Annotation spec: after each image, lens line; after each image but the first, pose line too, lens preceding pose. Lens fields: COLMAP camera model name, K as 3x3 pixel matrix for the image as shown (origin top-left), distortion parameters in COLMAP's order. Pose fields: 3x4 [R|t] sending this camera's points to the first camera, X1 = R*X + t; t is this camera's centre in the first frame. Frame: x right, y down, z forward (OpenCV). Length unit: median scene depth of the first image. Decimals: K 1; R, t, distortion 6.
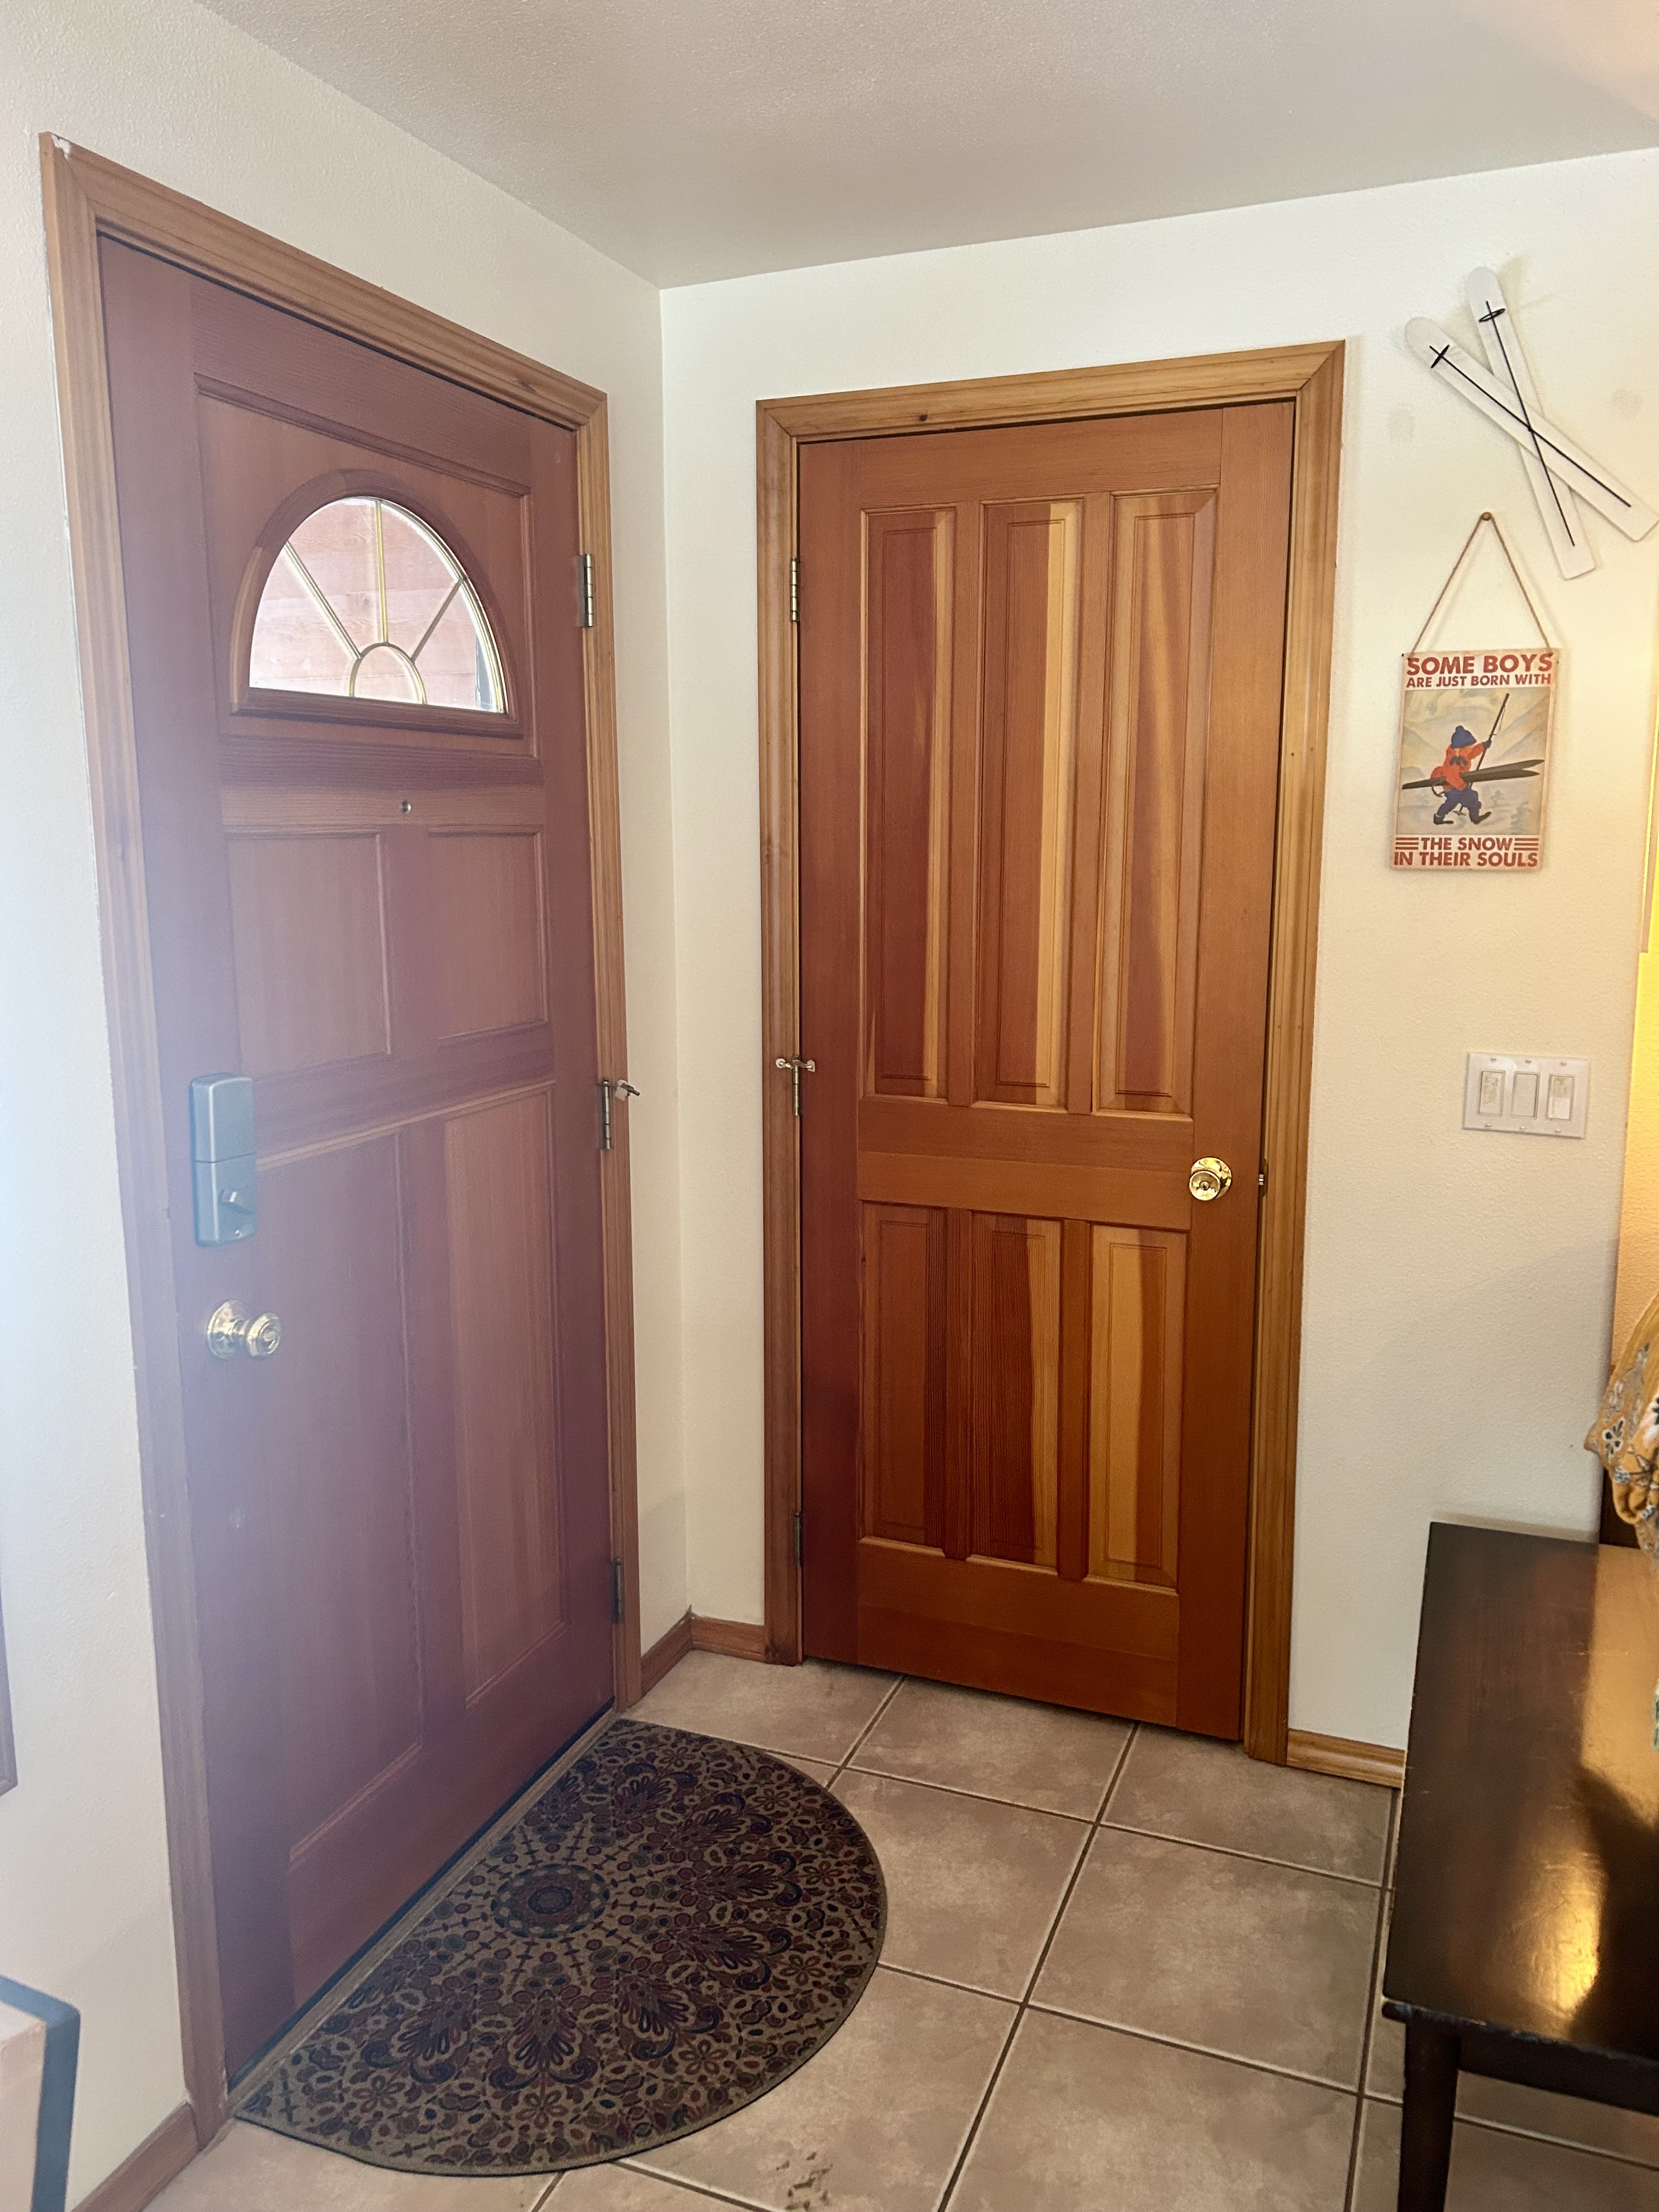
lens RADIAL K [[1677.3, 0, 842.5], [0, 1677.3, 1103.6], [0, 0, 1]] dist [0.082206, -0.091183]
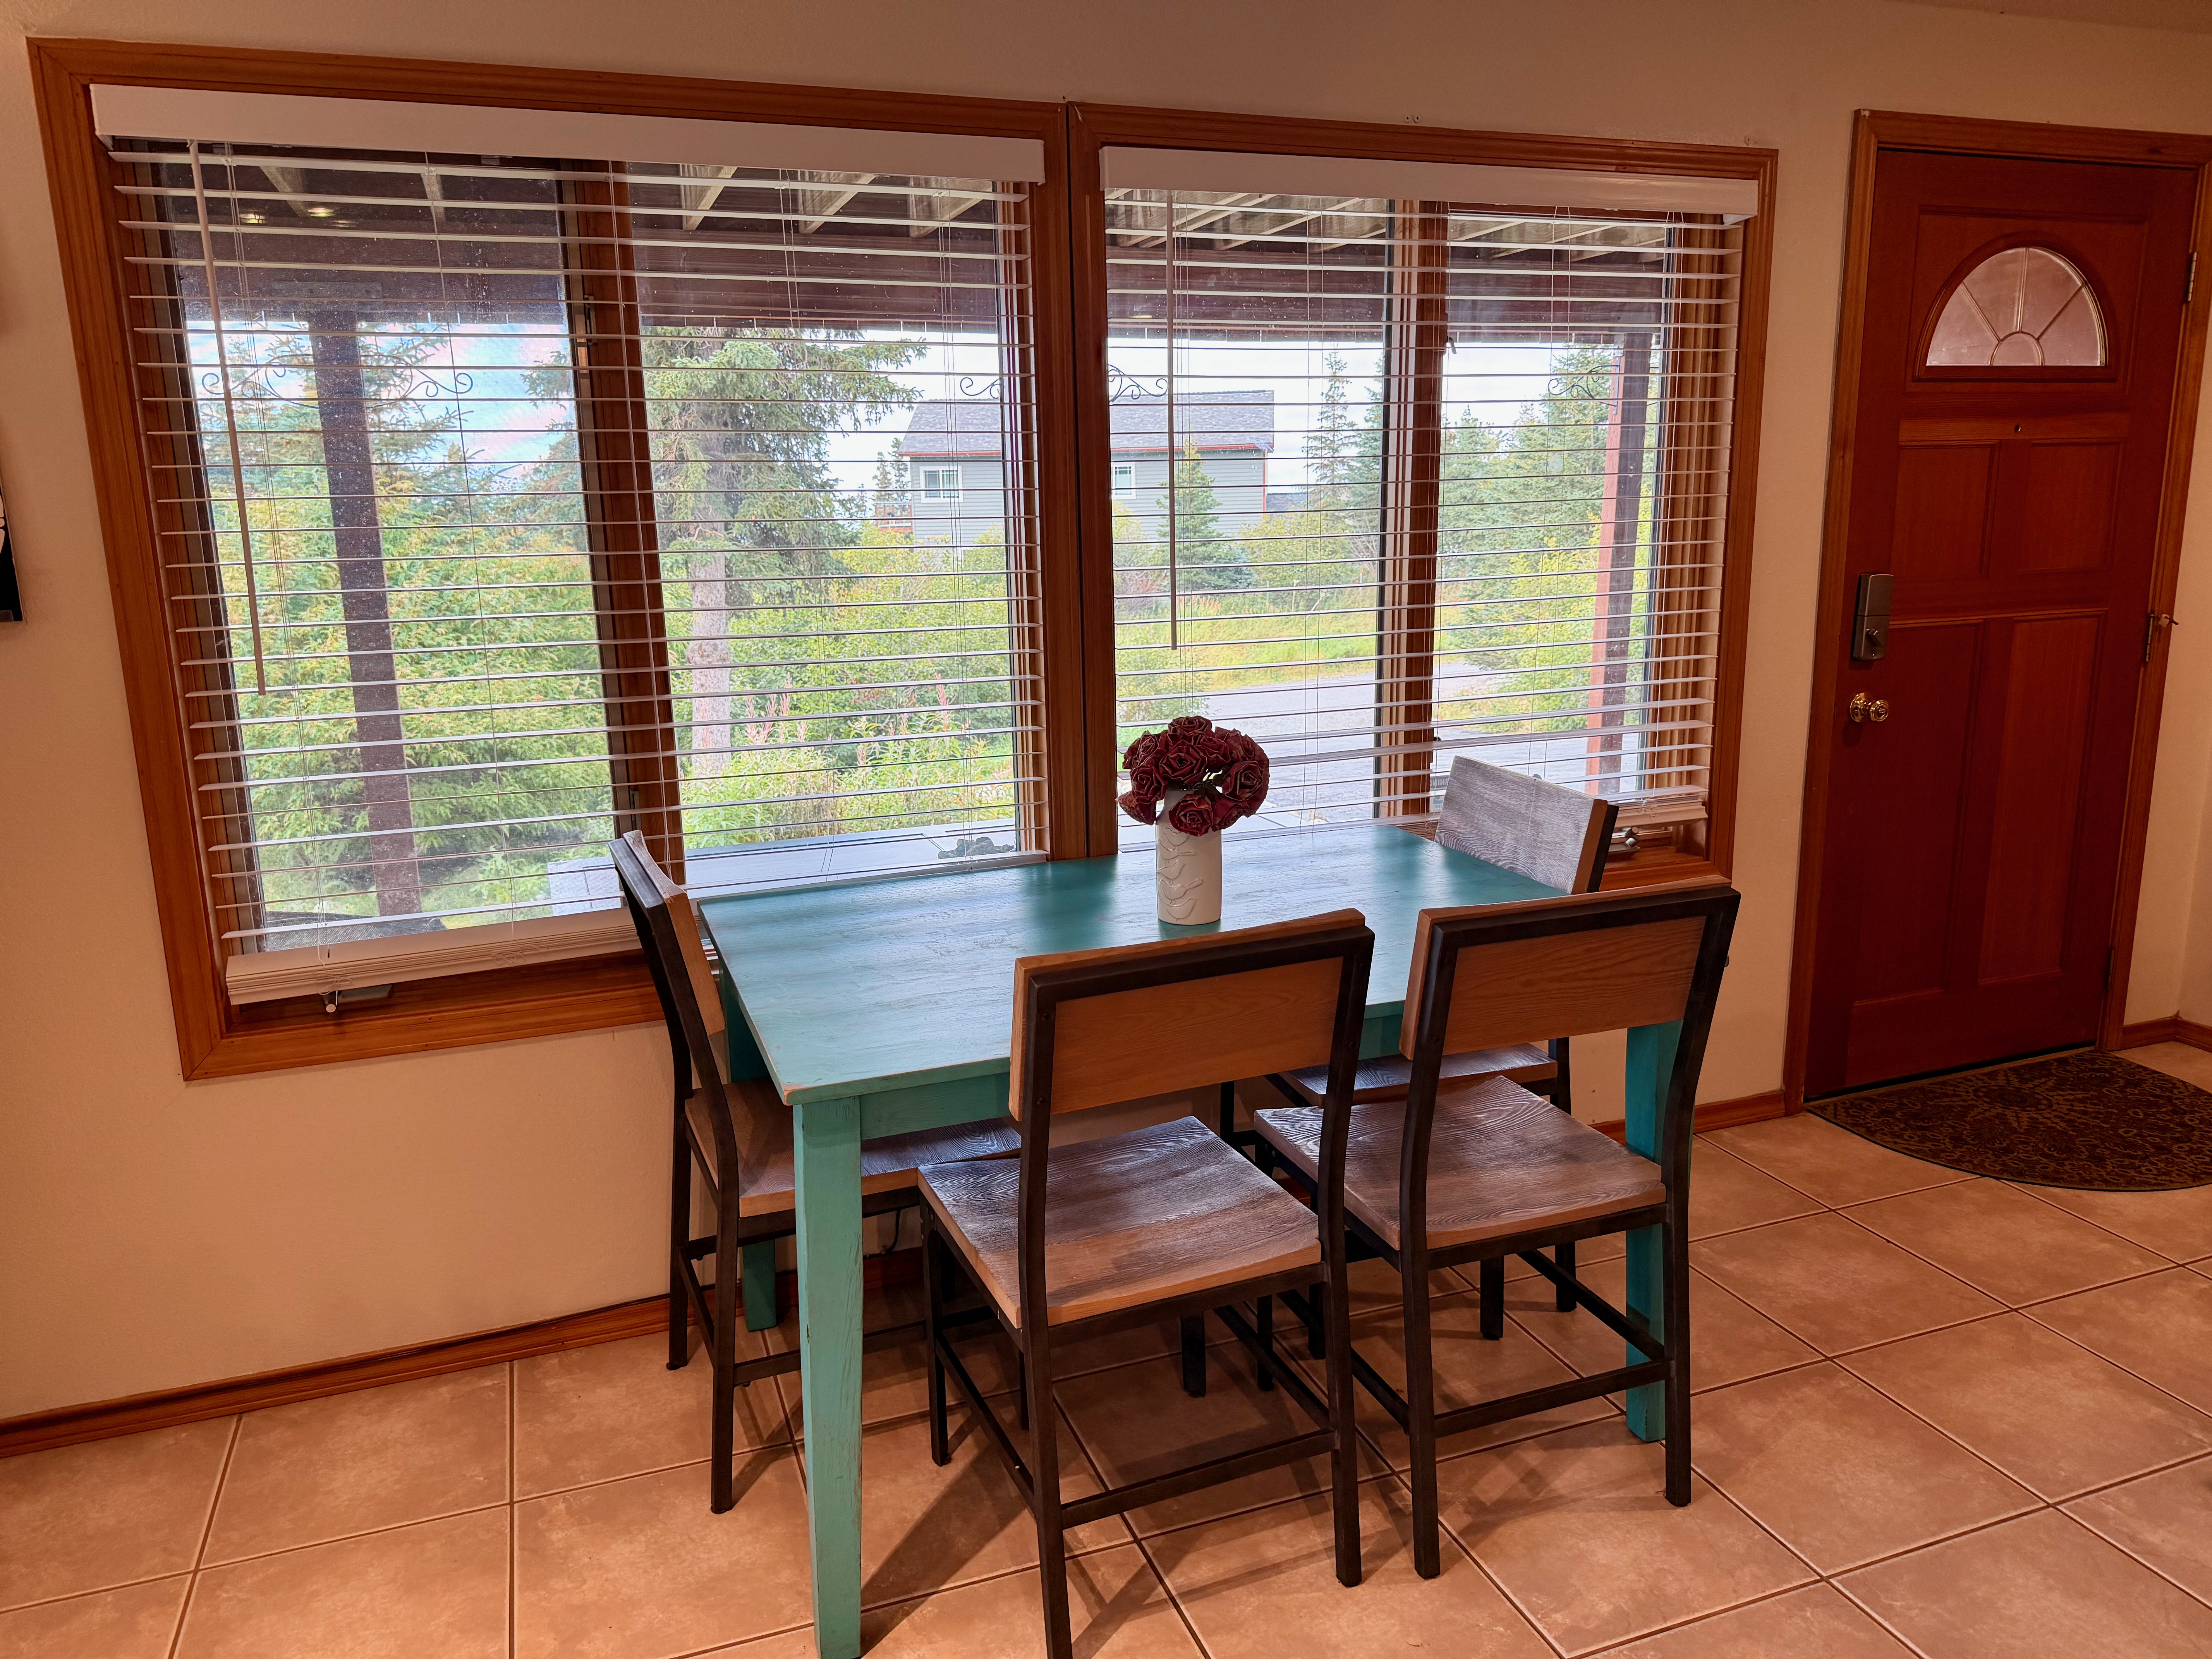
lens RADIAL K [[1552.8, 0, 1111.2], [0, 1552.8, 817.5], [0, 0, 1]] dist [0.035027, -0.051316]
pose [[0.671118, 0.146927, -0.726645, 0.316491], [-0.103075, 0.989137, 0.104804, 0.135220], [0.734150, 0.004564, 0.678972, -0.703700]]
